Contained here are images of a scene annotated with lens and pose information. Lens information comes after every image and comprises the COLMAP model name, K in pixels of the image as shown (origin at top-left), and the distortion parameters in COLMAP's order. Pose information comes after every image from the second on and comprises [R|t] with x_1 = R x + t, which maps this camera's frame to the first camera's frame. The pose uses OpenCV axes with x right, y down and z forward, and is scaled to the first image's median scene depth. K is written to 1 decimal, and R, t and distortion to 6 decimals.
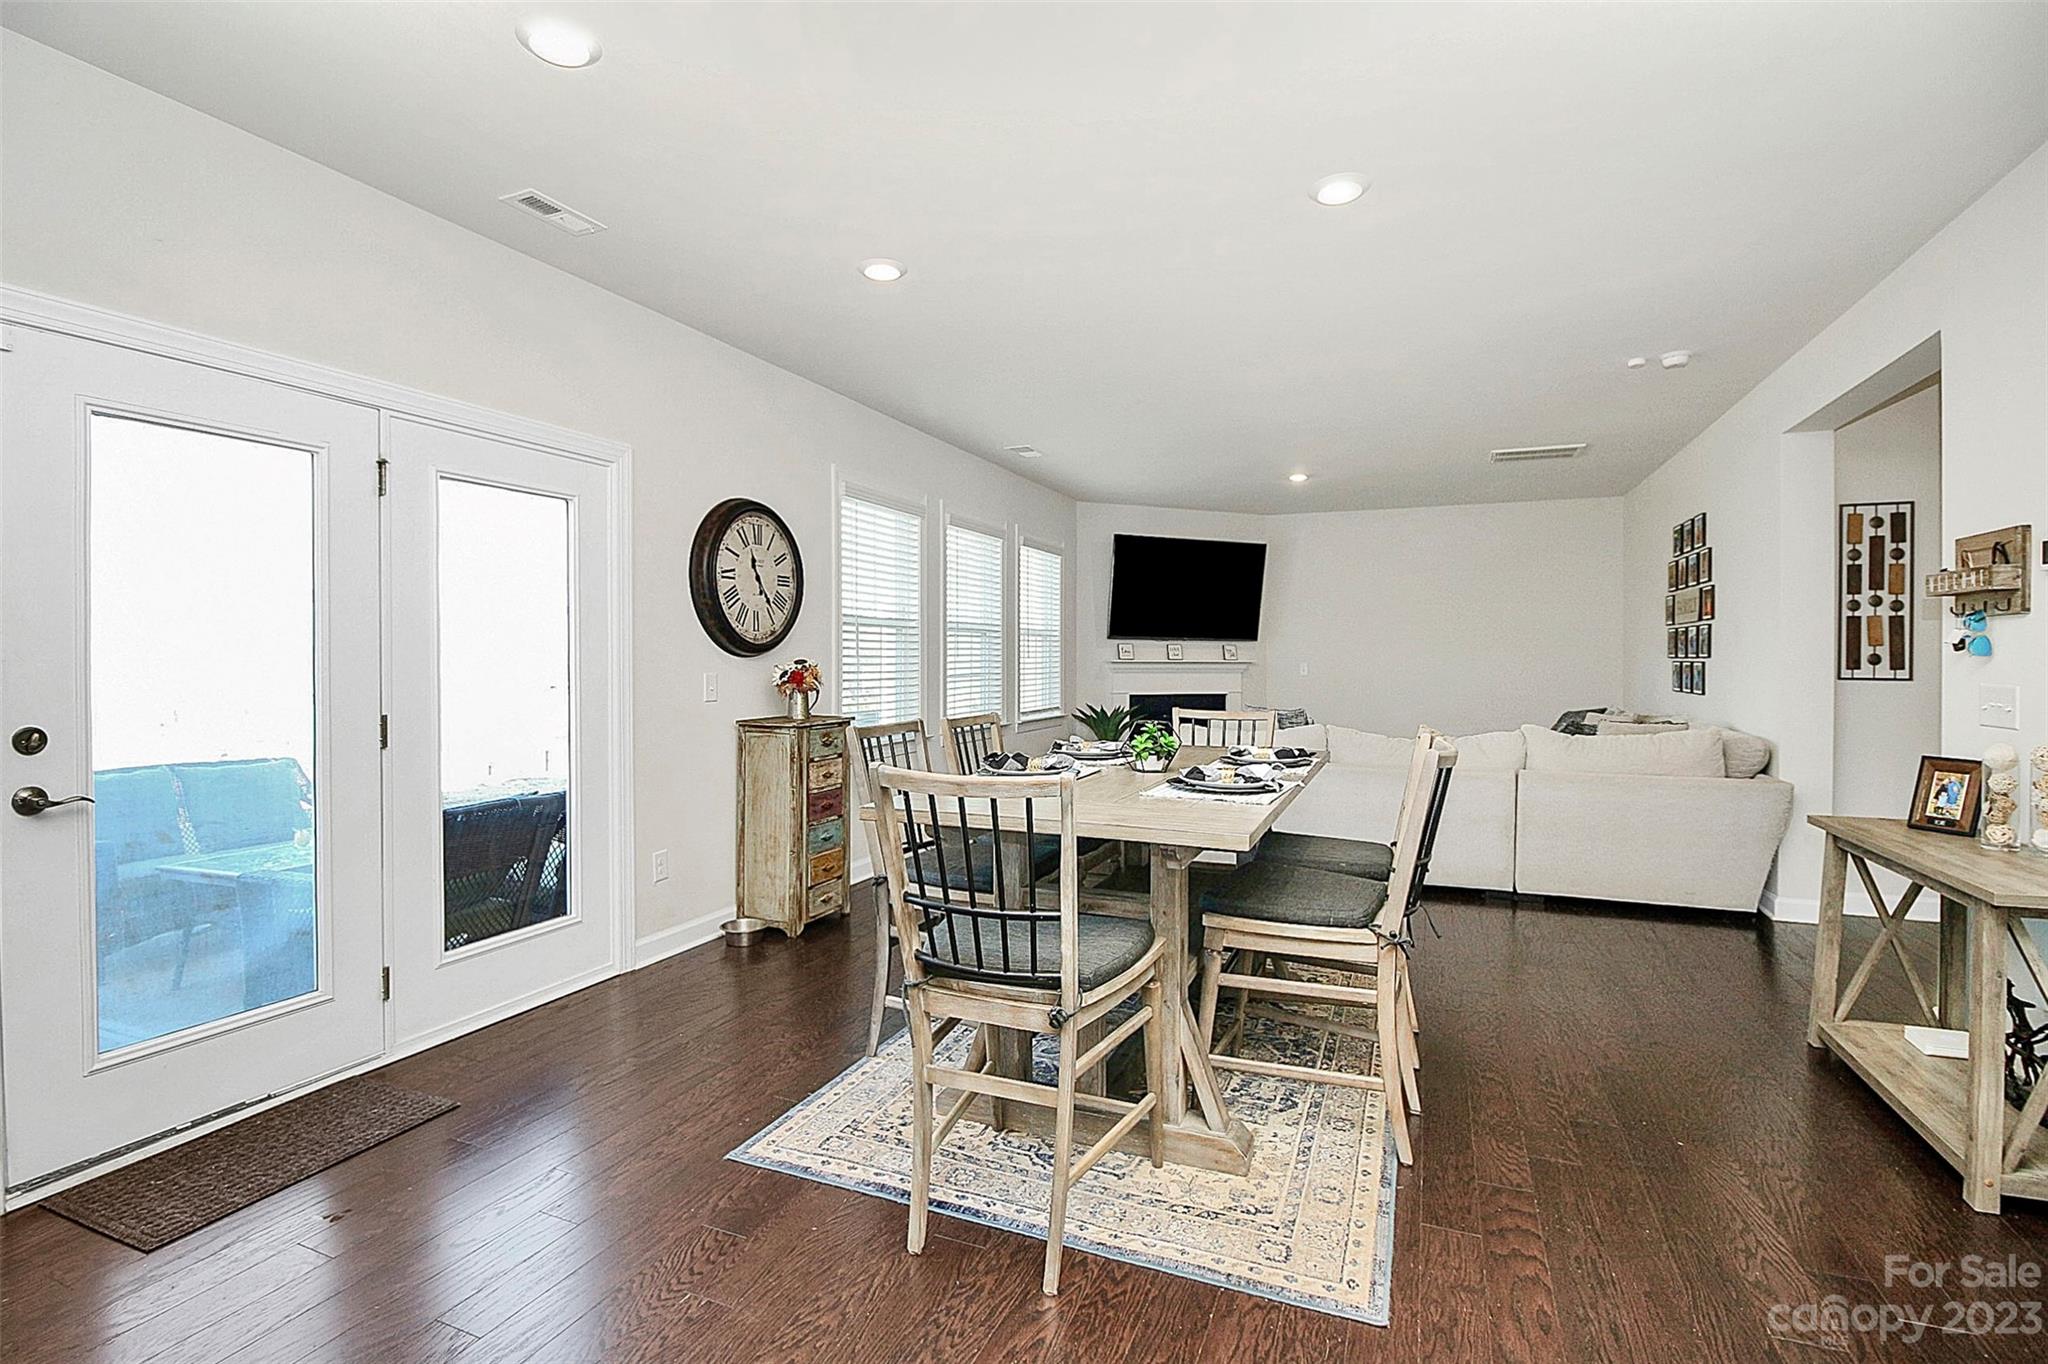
lens RADIAL K [[967.3, 0, 1015.9], [0, 967.3, 672.5], [0, 0, 1]] dist [-0.012555, -0.003337]
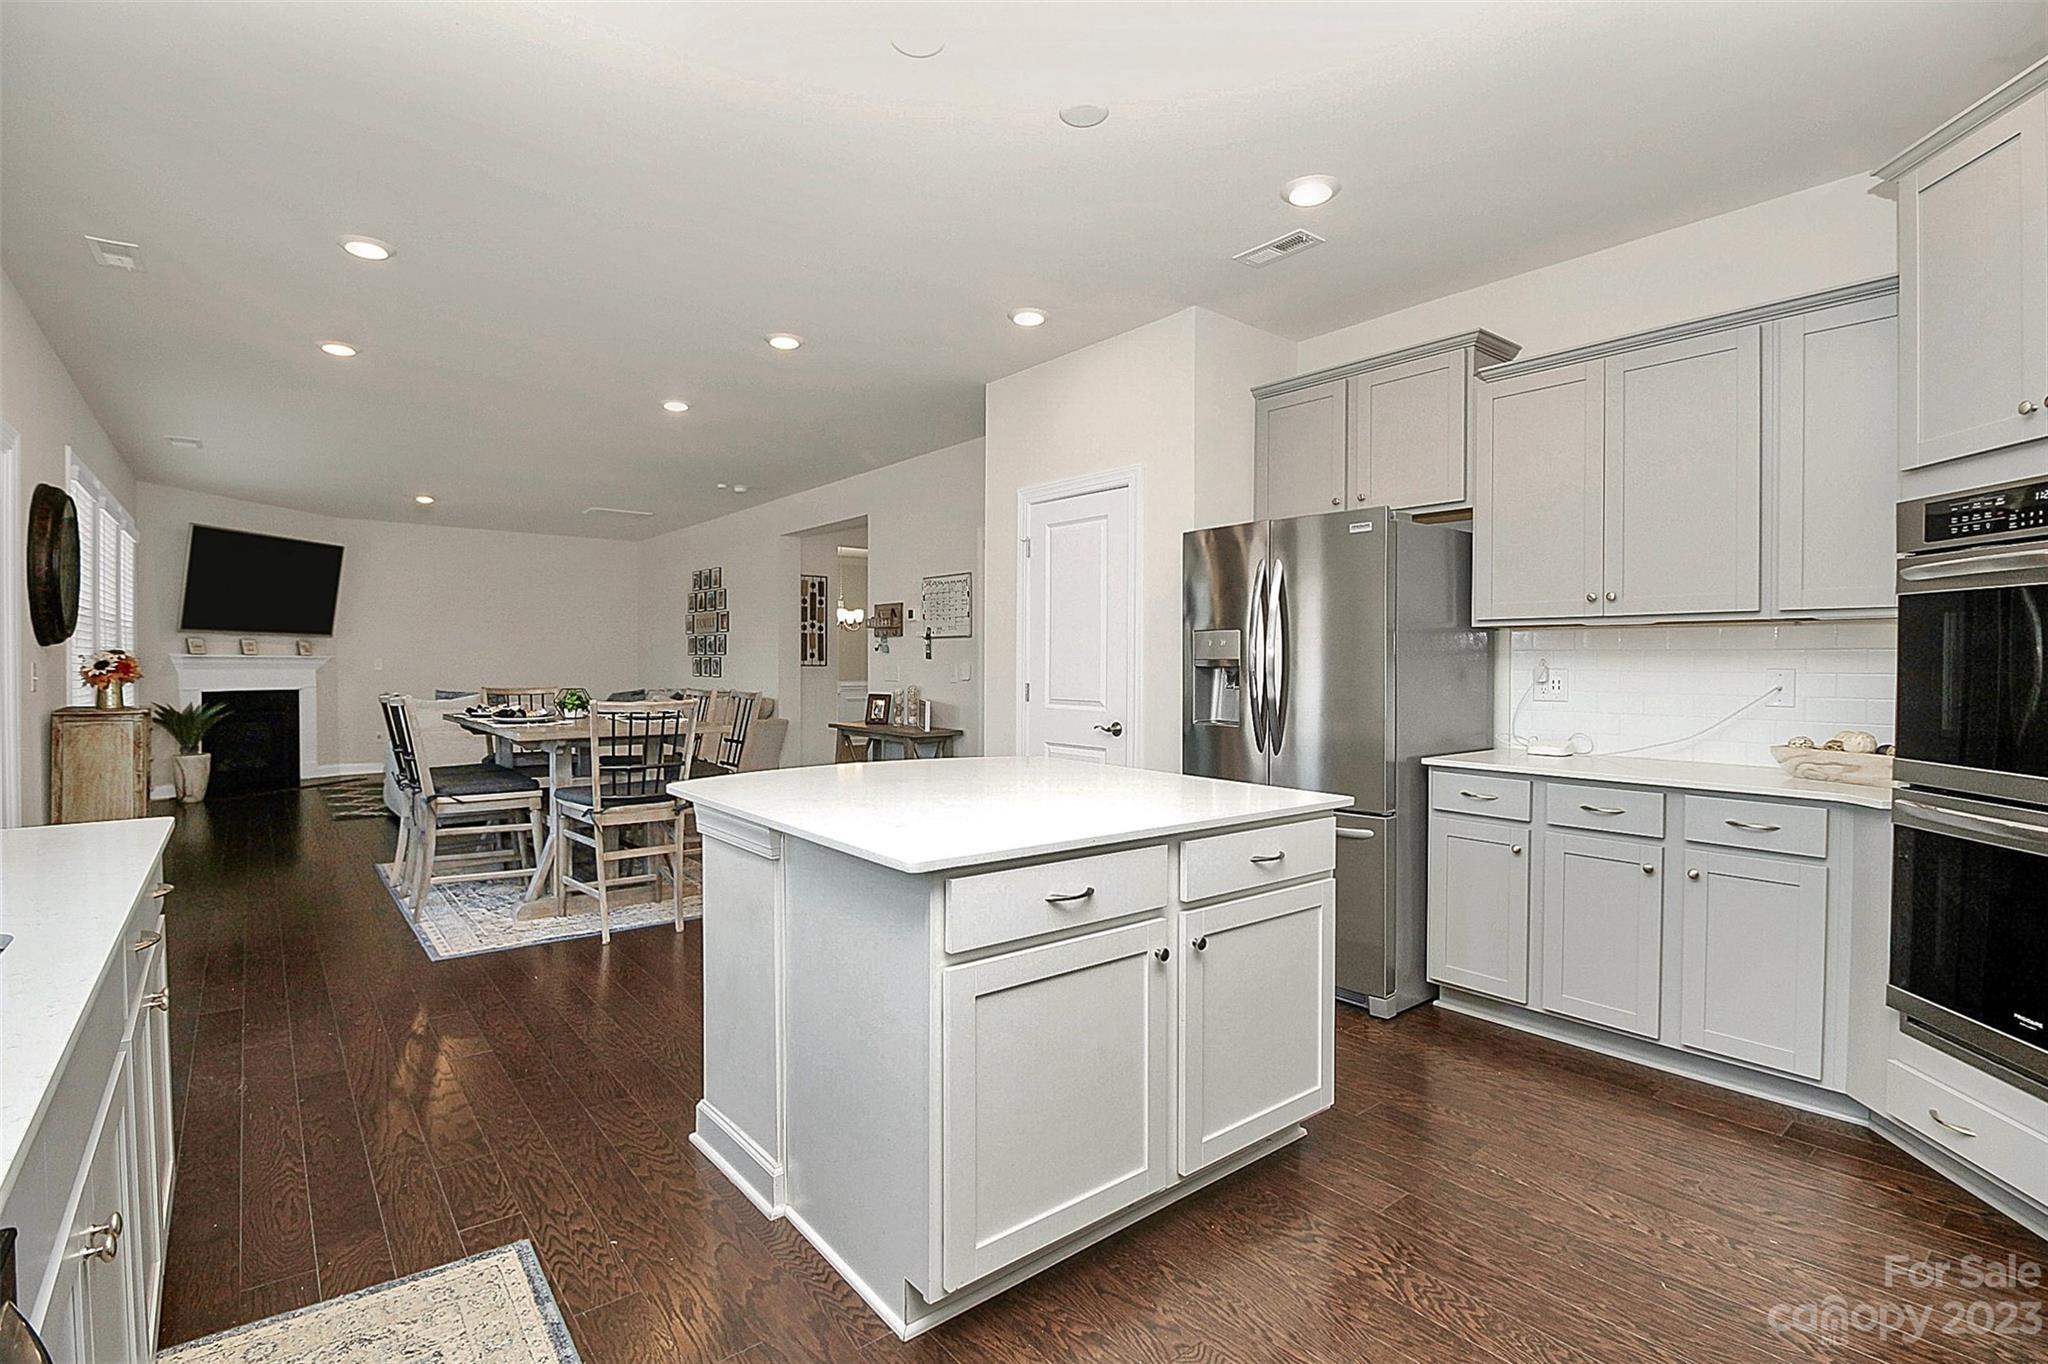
lens RADIAL K [[967.3, 0, 1023.4], [0, 967.3, 676.3], [0, 0, 1]] dist [-0.012555, -0.003337]
pose [[0.476879, -0.013275, 0.878869, -0.629124], [0.010169, 0.999902, 0.009585, 0.014003], [-0.878910, 0.004366, 0.476967, -0.318138]]
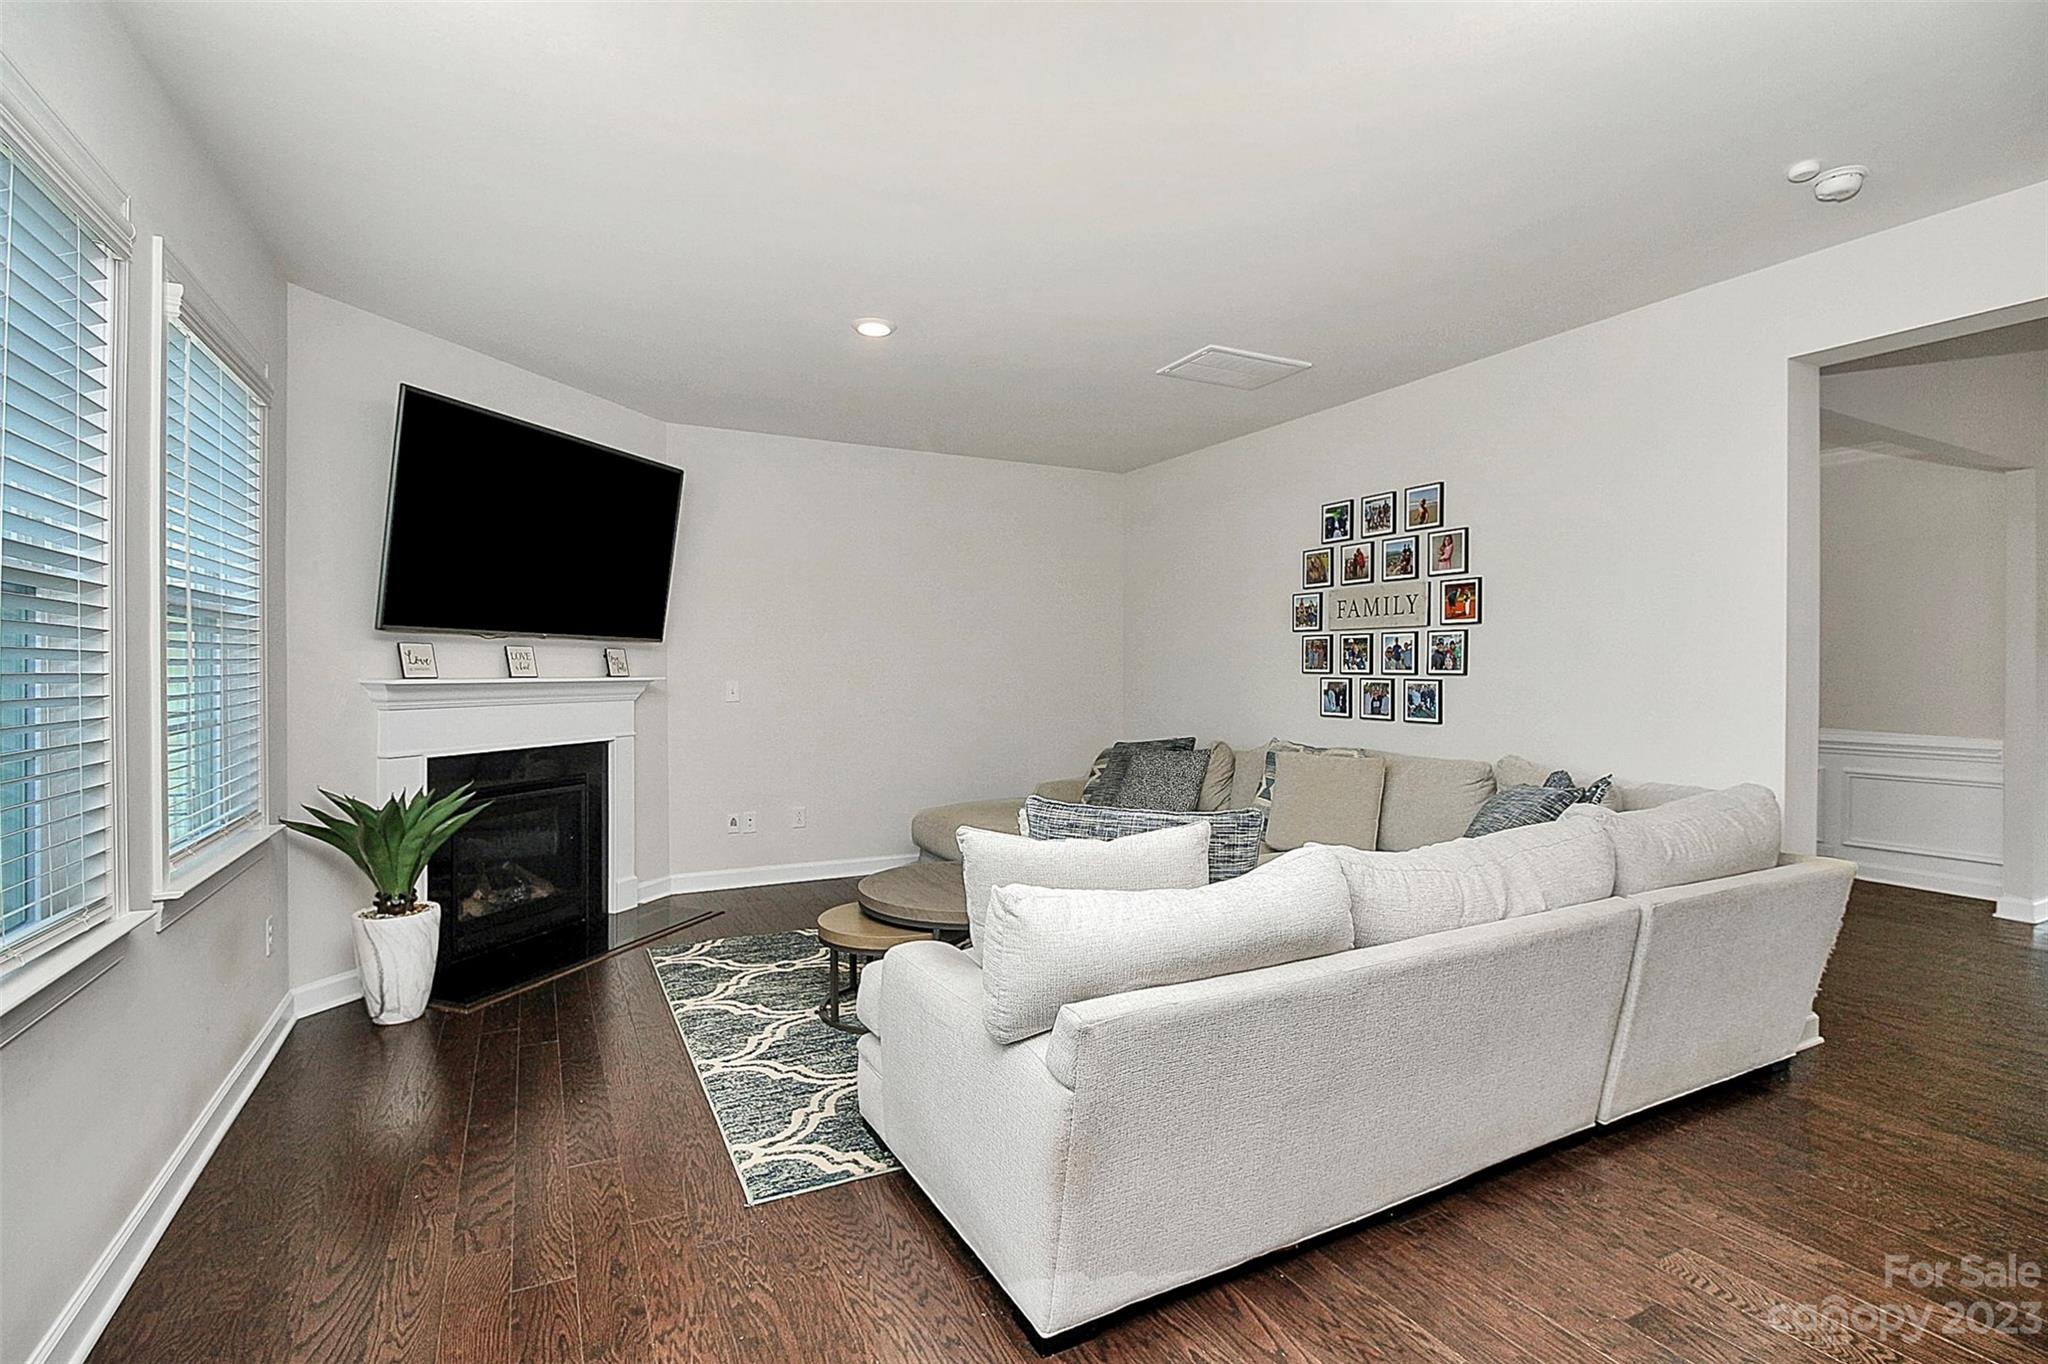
lens RADIAL K [[967.3, 0, 1035.0], [0, 967.3, 687.1], [0, 0, 1]] dist [-0.012555, -0.003337]
pose [[0.637210, -0.017105, 0.770500, -0.089218], [0.010183, 0.999853, 0.013776, -0.025085], [-0.770623, -0.000933, 0.637291, 0.962215]]
